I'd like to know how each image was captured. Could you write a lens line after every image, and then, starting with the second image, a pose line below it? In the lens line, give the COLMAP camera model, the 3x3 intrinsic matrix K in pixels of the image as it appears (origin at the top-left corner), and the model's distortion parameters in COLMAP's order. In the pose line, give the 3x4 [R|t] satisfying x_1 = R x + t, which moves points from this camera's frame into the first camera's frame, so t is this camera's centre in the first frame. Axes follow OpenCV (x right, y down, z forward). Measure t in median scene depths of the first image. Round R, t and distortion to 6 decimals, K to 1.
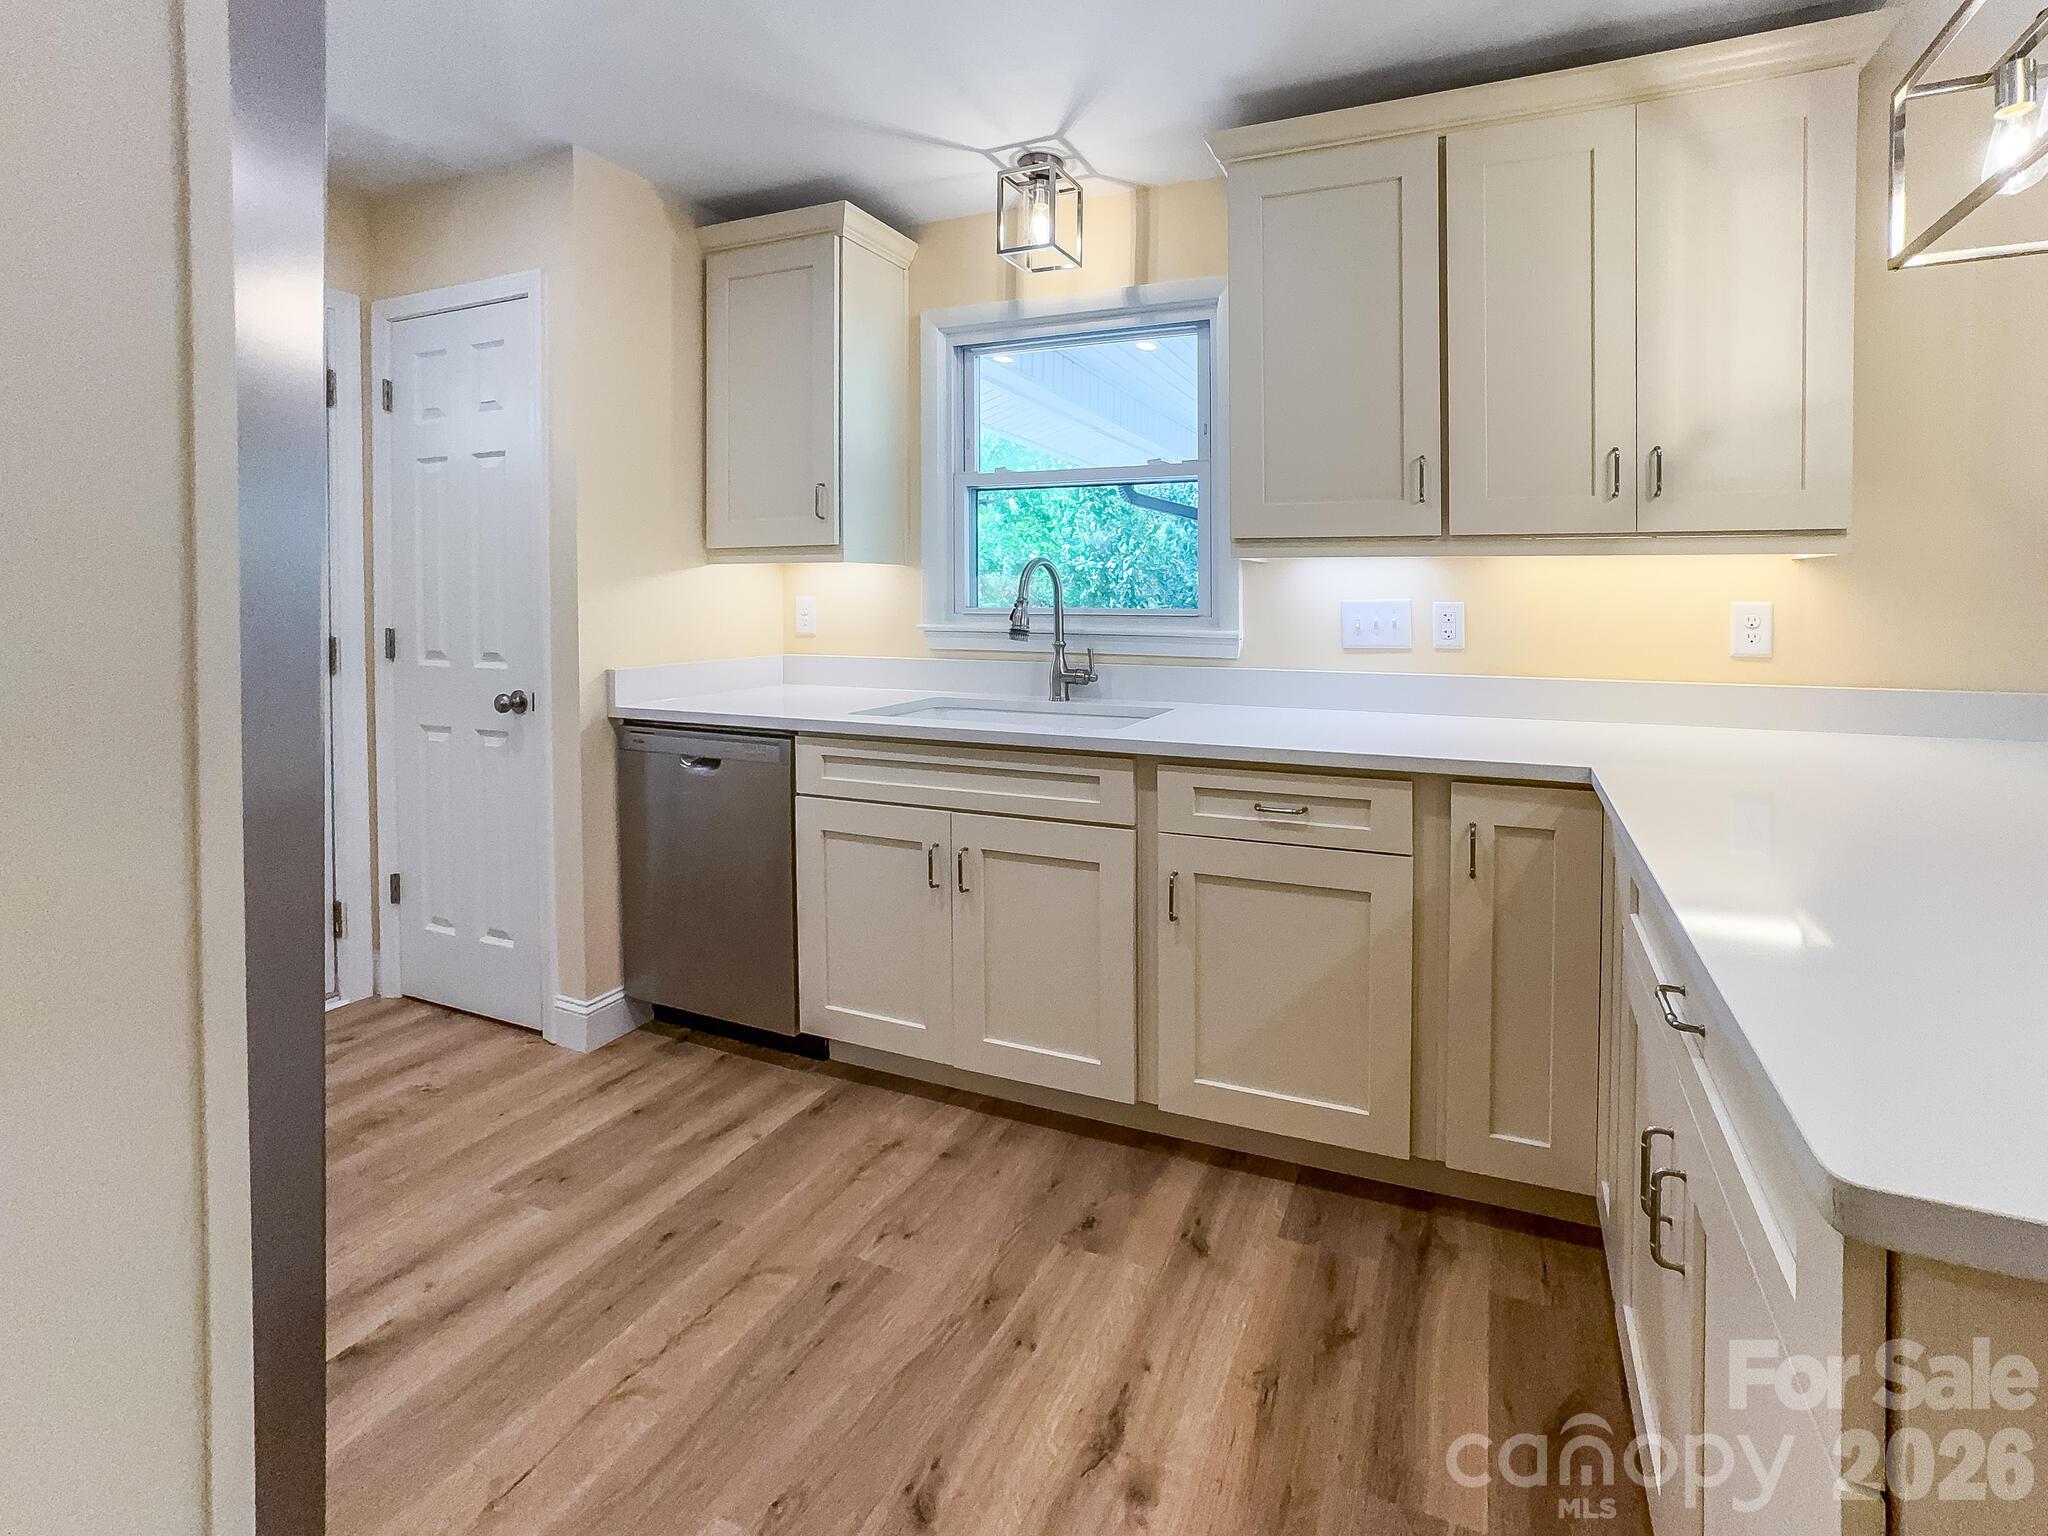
lens RADIAL K [[901.3, 0, 1184.8], [0, 901.3, 613.3], [0, 0, 1]] dist [-0.016191, 0.000395]
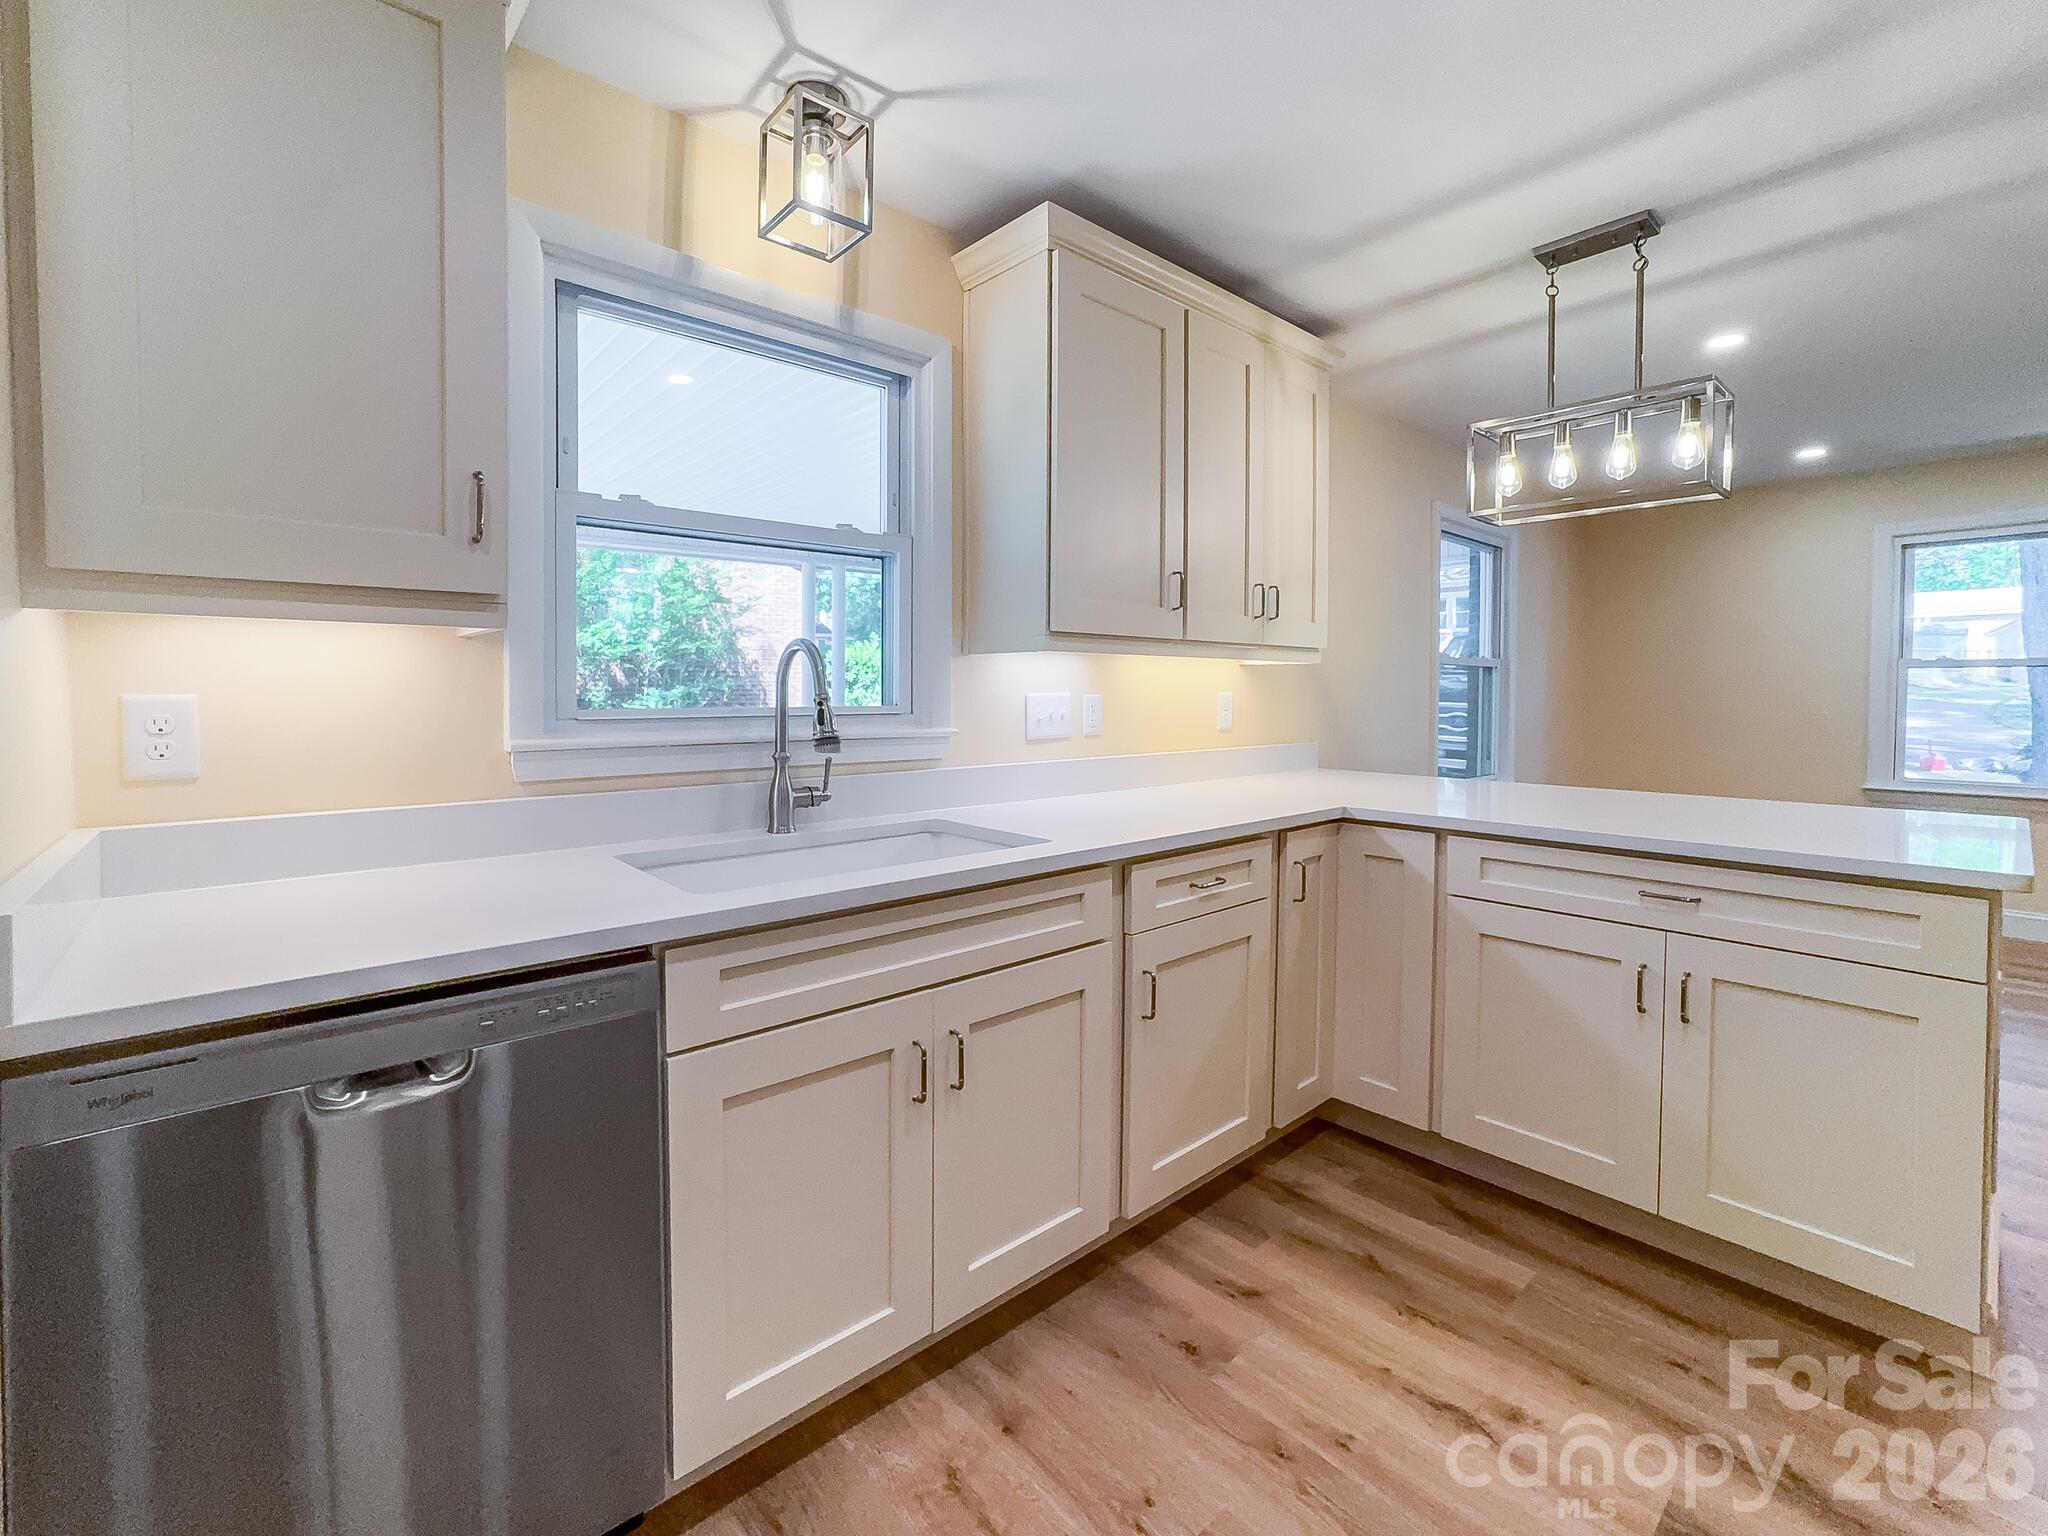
lens RADIAL K [[872.6, 0, 1030.1], [0, 872.6, 722.1], [0, 0, 1]] dist [-0.013690, 0.000208]
pose [[0.494750, -0.033892, 0.868374, -0.756931], [0.018881, 0.999423, 0.028250, -0.011842], [-0.868830, 0.002420, 0.495104, 0.536860]]
